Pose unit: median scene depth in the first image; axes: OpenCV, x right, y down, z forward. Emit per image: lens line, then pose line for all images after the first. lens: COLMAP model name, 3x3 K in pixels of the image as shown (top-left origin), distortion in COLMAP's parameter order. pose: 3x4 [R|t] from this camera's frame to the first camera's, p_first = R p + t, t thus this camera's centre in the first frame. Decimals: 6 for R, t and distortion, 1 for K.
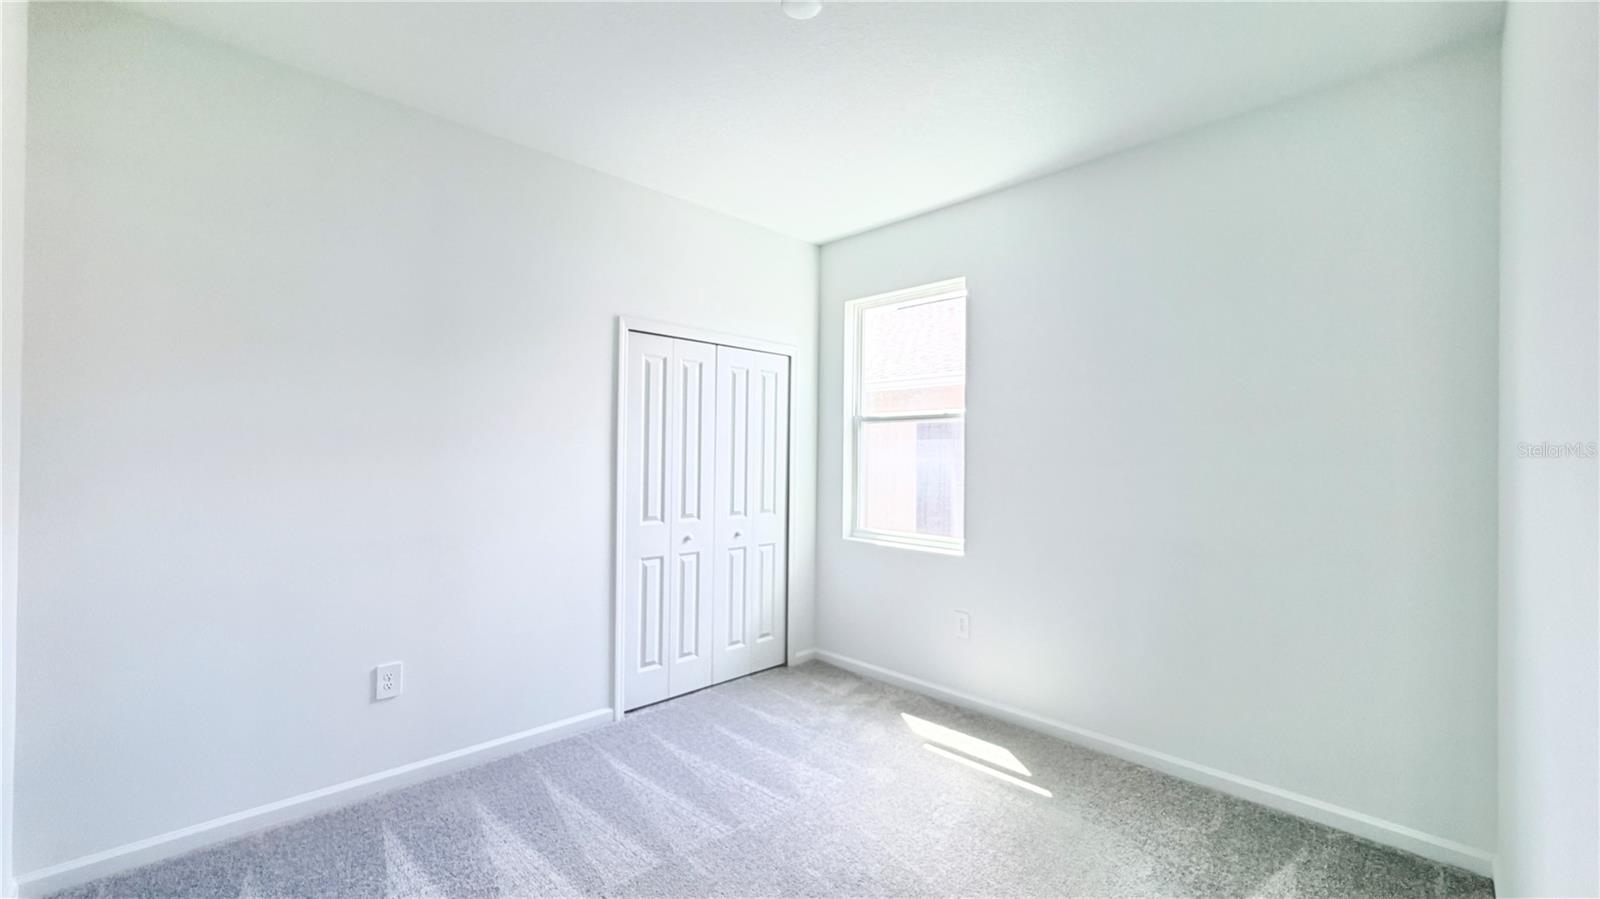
lens RADIAL K [[642.2, 0, 801.5], [0, 642.2, 451.3], [0, 0, 1]] dist [-0.000668, 0.000986]
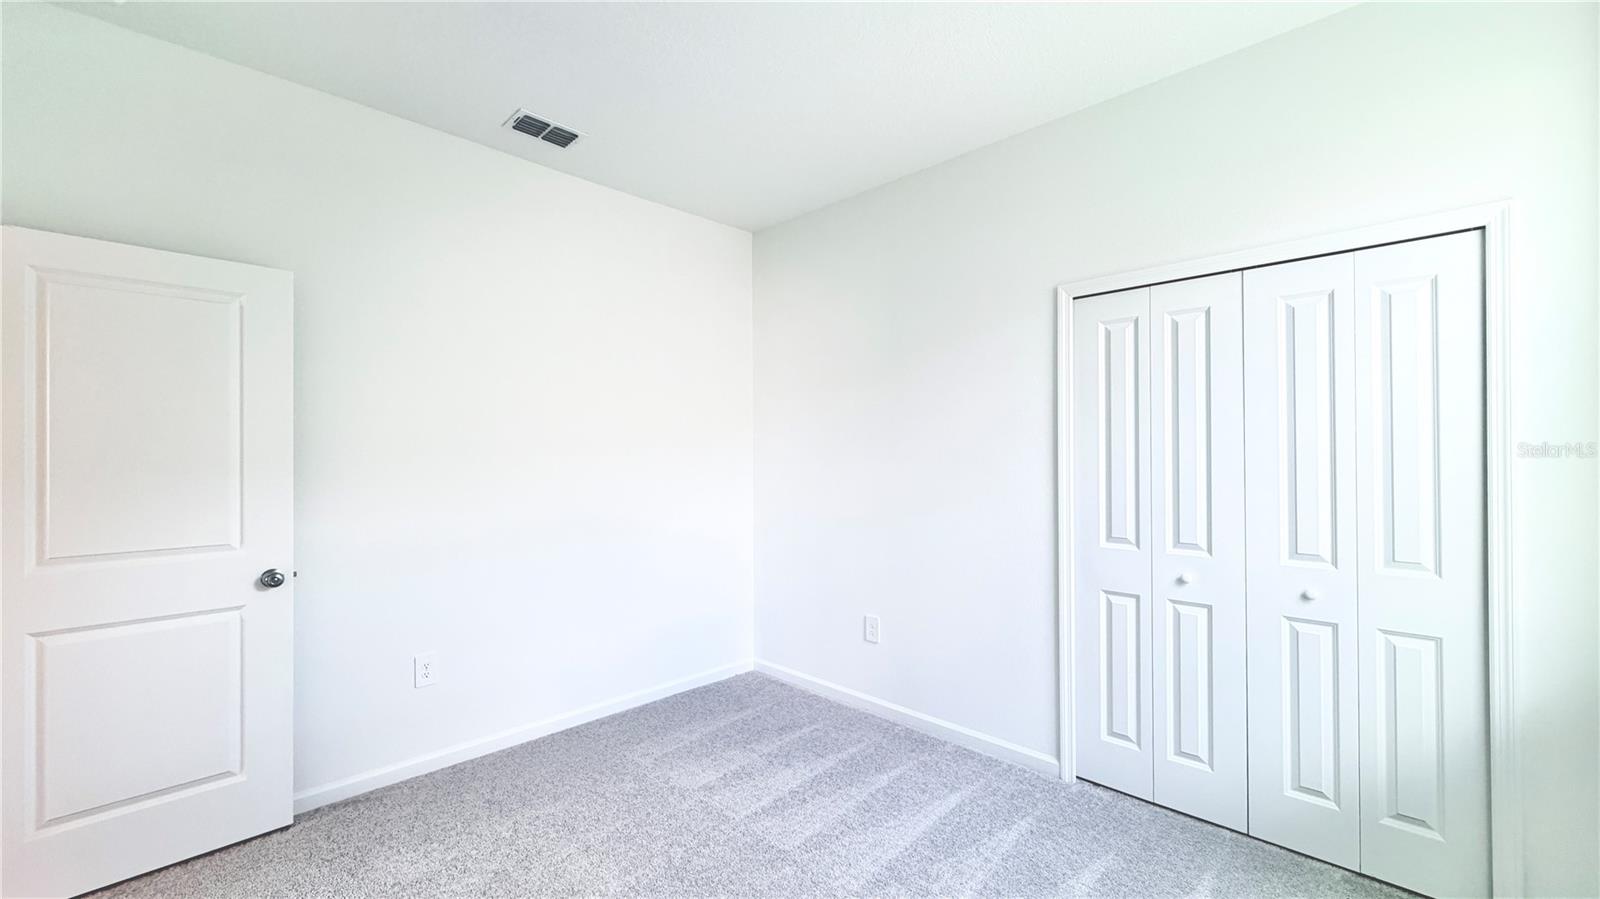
lens RADIAL K [[642.2, 0, 798.3], [0, 642.2, 451.9], [0, 0, 1]] dist [-0.000668, 0.000986]
pose [[0.016122, -0.019494, -0.999680, 0.507646], [0.006756, 0.999789, -0.019387, 0.014679], [0.999847, -0.006441, 0.016250, 0.622617]]
